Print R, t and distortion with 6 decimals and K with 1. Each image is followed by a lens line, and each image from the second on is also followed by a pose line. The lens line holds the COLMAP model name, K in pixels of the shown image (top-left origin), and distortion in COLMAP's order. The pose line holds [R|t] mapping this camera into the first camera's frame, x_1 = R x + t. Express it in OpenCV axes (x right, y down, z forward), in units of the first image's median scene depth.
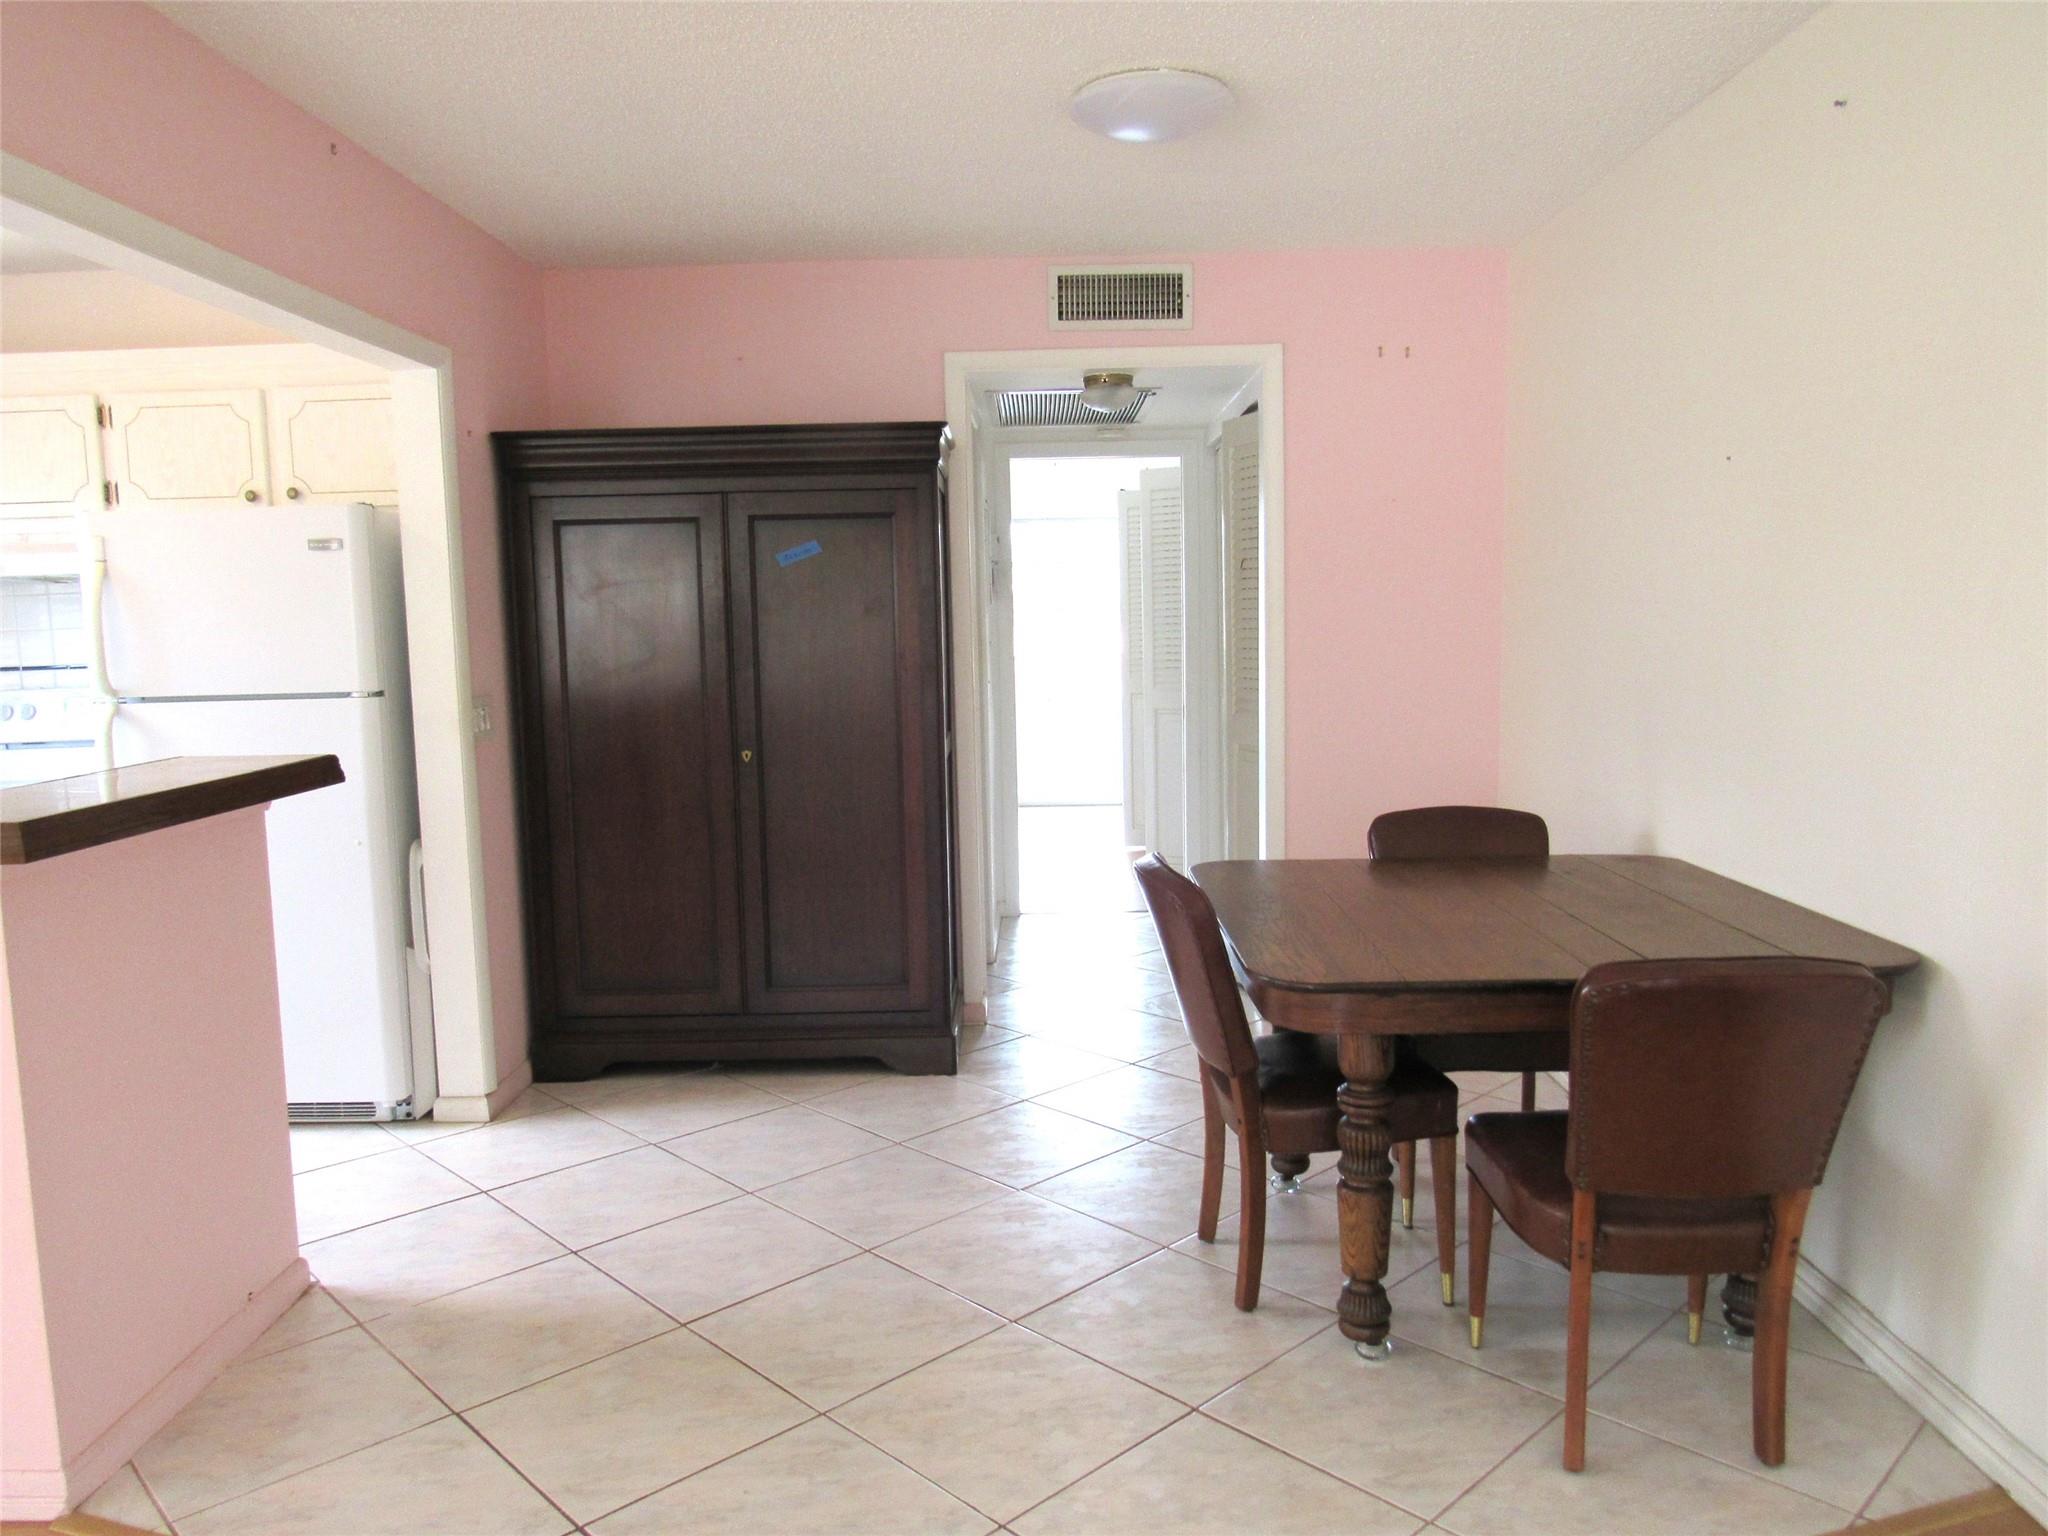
lens RADIAL K [[1442.2, 0, 1038.2], [0, 1442.2, 765.4], [0, 0, 1]] dist [-0.033688, -0.002543]
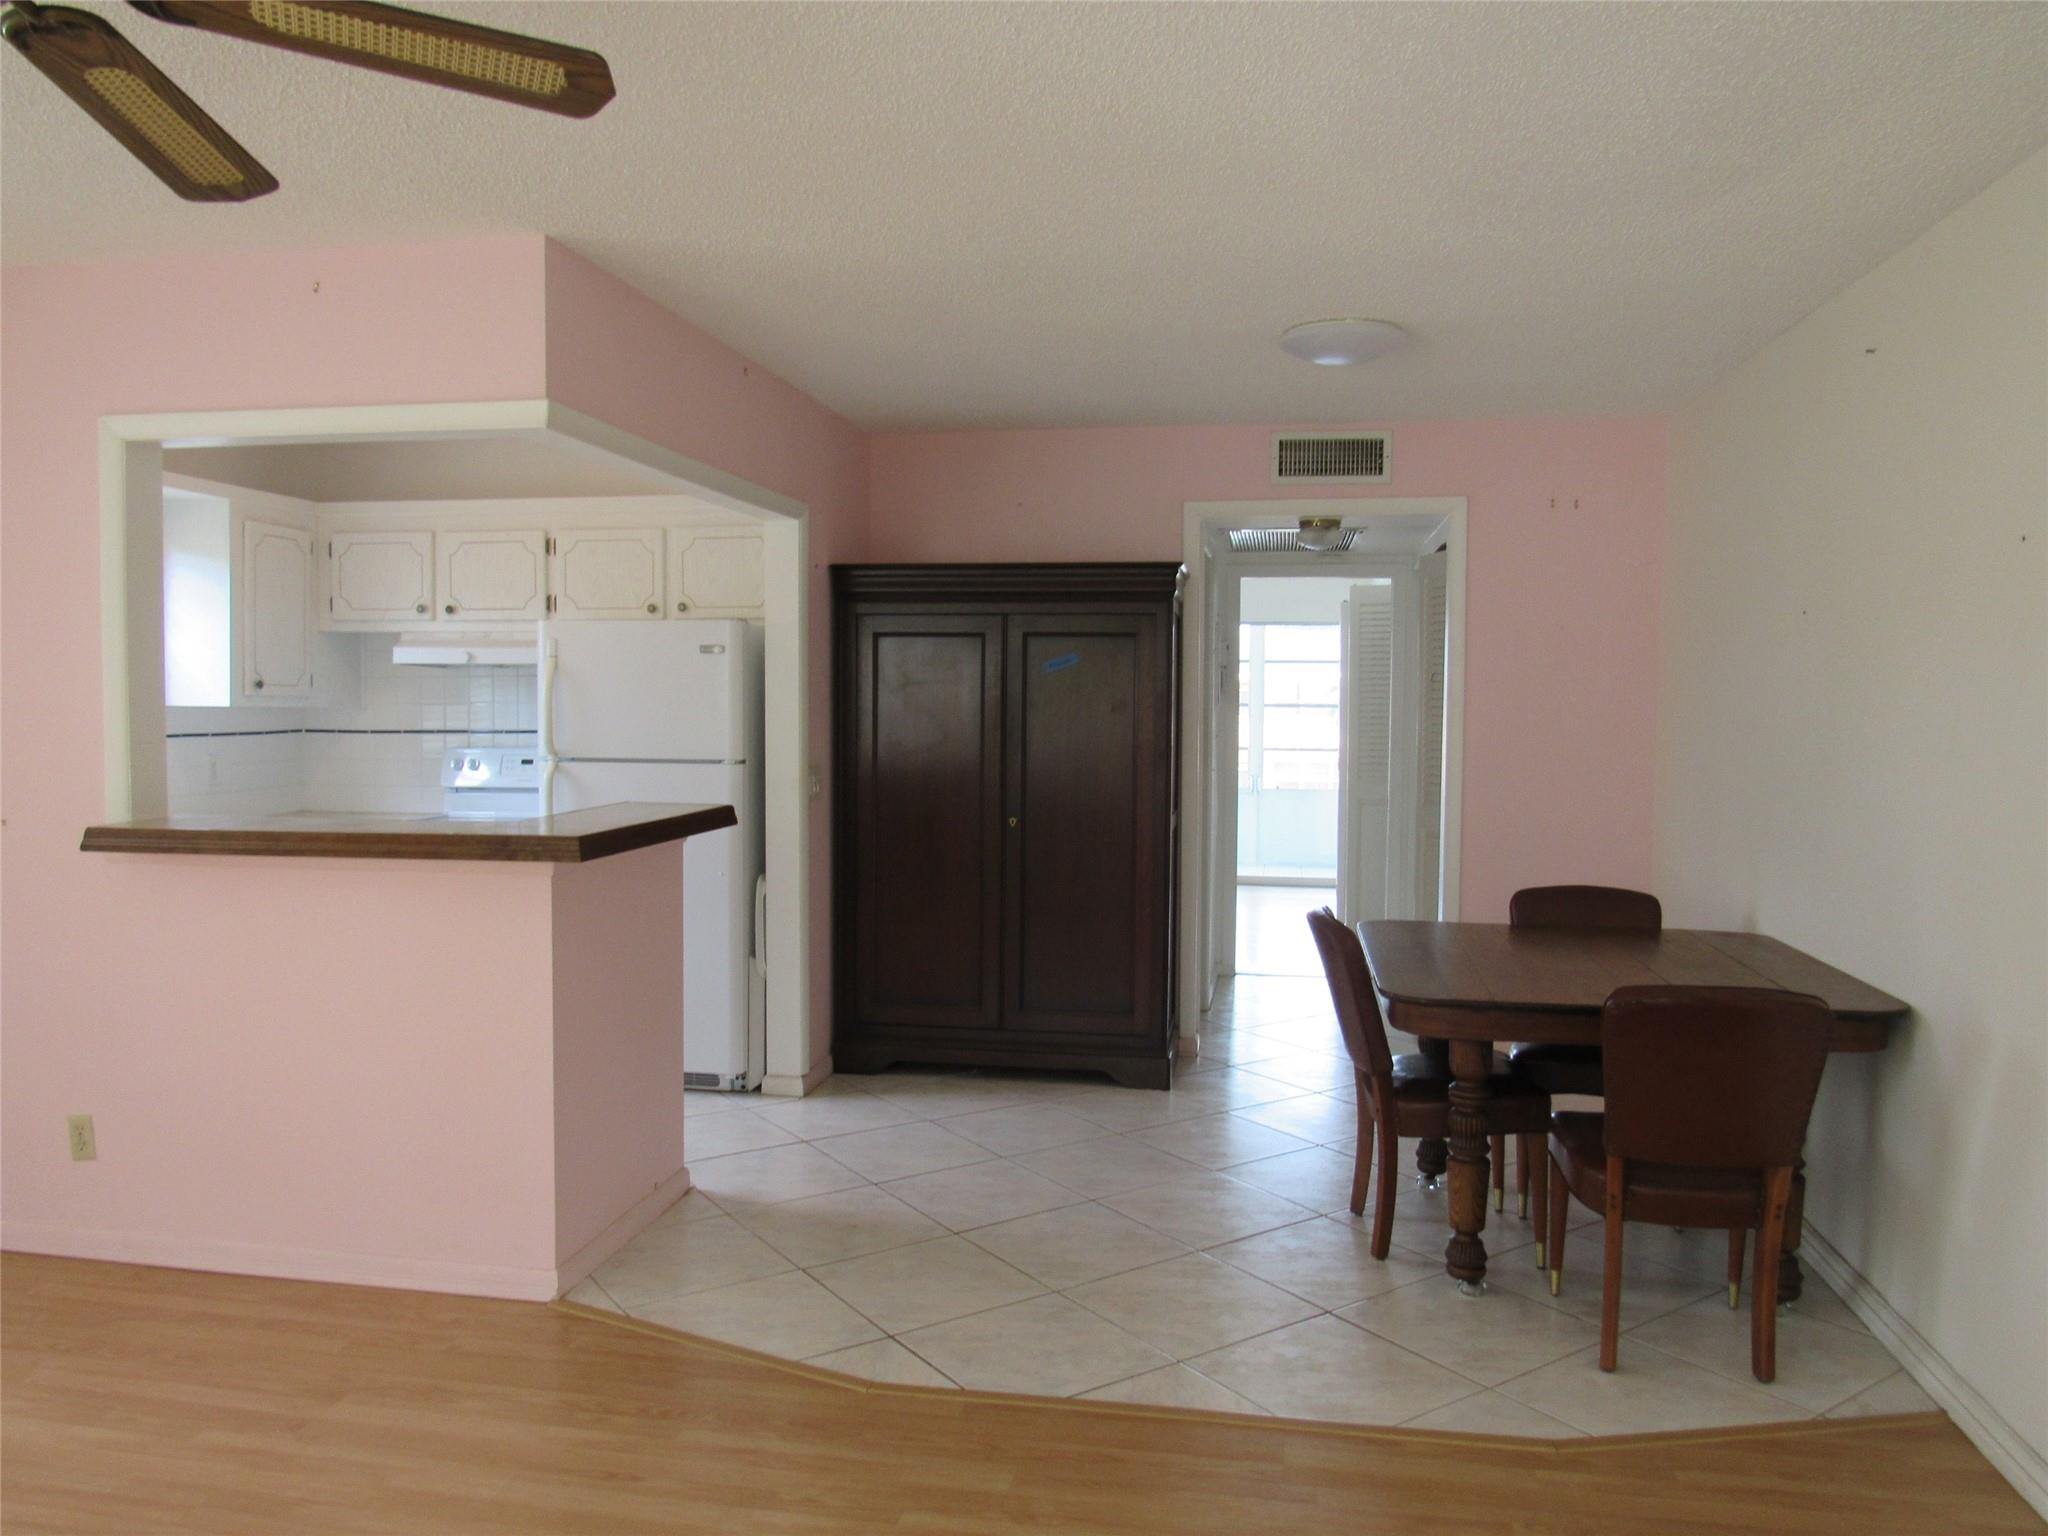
lens RADIAL K [[1440.6, 0, 1024.0], [0, 1440.6, 768.0], [0, 0, 1]] dist [0.050487, 0.002160]
pose [[0.983762, 0.035978, -0.175837, 0.030270], [-0.045720, 0.997617, -0.051671, 0.012650], [0.173559, 0.058871, 0.983062, -0.266386]]
